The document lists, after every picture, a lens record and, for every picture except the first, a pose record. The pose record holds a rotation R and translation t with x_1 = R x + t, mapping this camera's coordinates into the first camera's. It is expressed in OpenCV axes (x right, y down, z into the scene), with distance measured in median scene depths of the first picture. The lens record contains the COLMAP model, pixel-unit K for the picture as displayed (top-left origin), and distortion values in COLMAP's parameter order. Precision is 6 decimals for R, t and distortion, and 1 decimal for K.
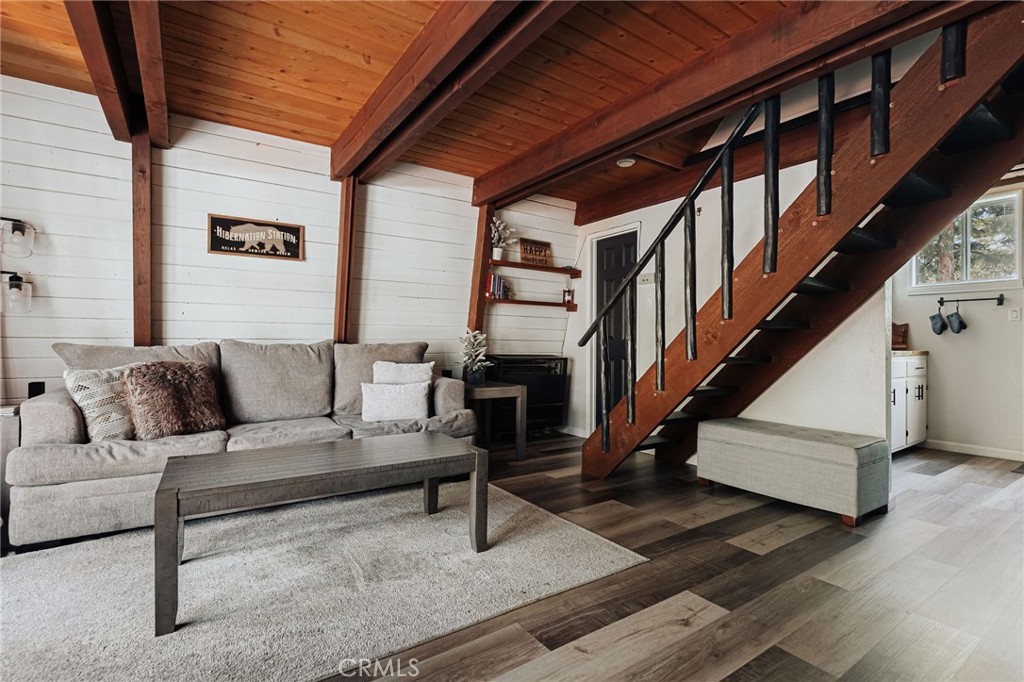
lens RADIAL K [[476.5, 0, 517.8], [0, 476.5, 339.7], [0, 0, 1]] dist [-0.000340, 0.000162]
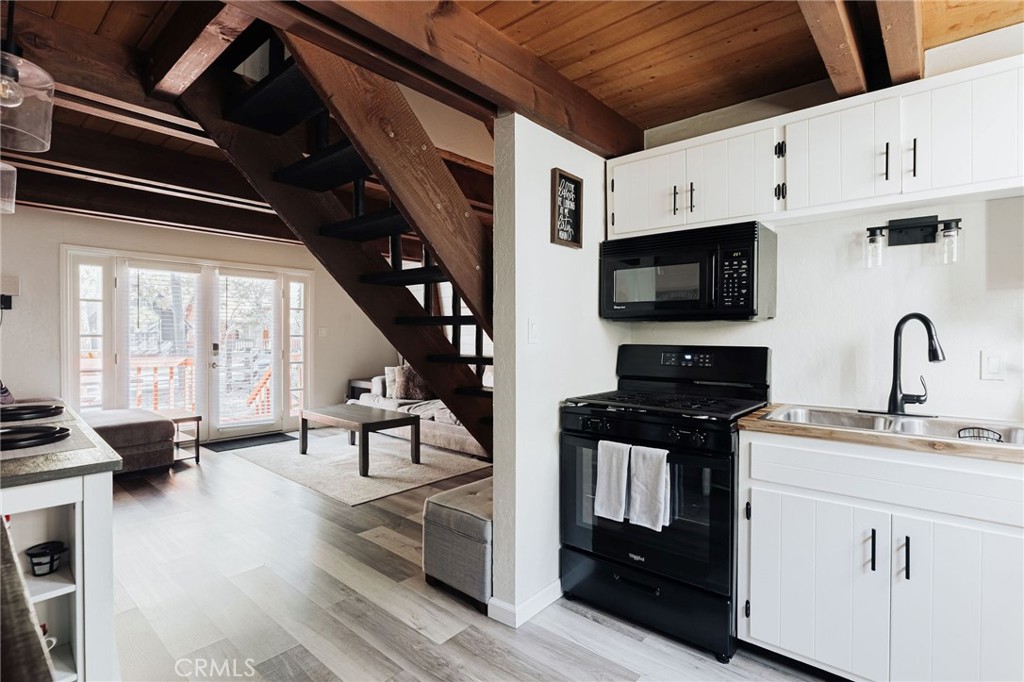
lens RADIAL K [[491.8, 0, 510.7], [0, 491.8, 339.8], [0, 0, 1]] dist [-0.007066, 0.000492]
pose [[0.252974, 0.005420, -0.967458, 1.255178], [0.006606, 0.999951, 0.007329, -0.068267], [0.967451, -0.008245, 0.252926, 0.685993]]
